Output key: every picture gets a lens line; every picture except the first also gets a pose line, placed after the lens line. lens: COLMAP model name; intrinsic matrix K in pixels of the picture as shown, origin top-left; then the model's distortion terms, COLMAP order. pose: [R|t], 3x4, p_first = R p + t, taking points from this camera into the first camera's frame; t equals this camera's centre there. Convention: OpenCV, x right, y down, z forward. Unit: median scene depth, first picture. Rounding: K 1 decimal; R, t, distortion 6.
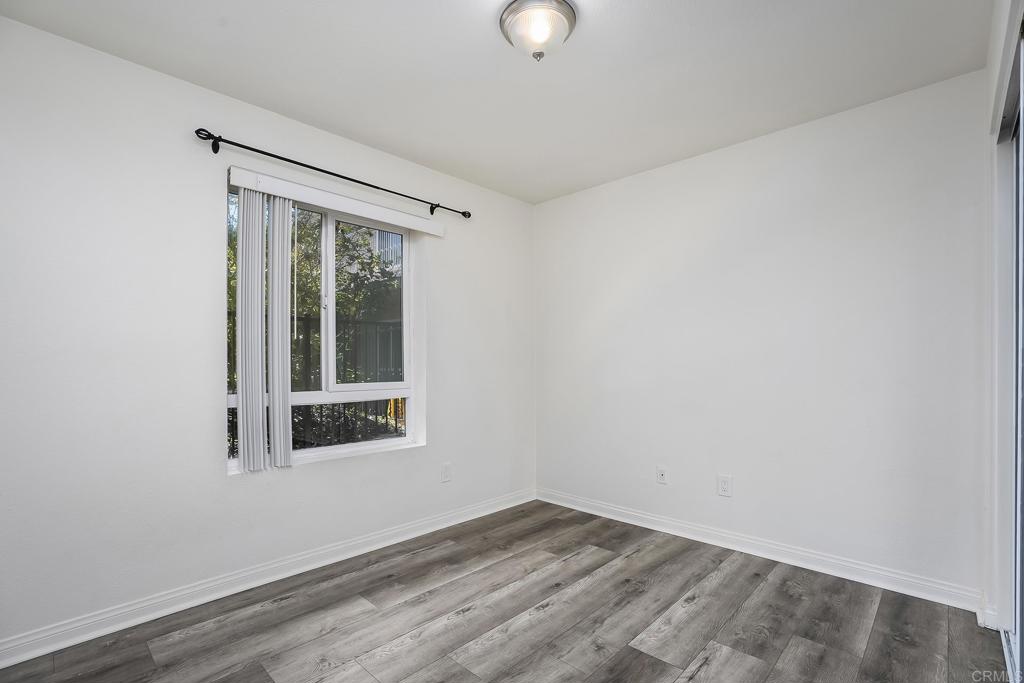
lens RADIAL K [[464.5, 0, 511.1], [0, 464.5, 350.5], [0, 0, 1]] dist [-0.029432, 0.004728]
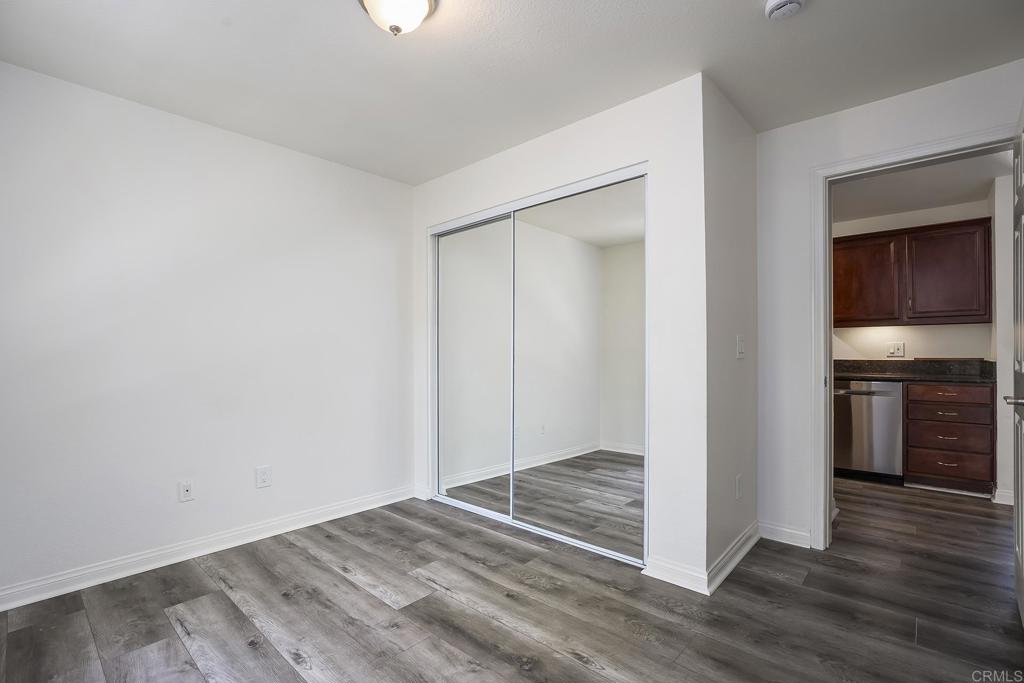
lens RADIAL K [[464.5, 0, 512.7], [0, 464.5, 345.5], [0, 0, 1]] dist [-0.029432, 0.004728]
pose [[-0.021674, 0.015961, 0.999638, -0.657399], [-0.015983, 0.999739, -0.016309, 0.022360], [-0.999637, -0.016331, -0.021413, 0.588291]]
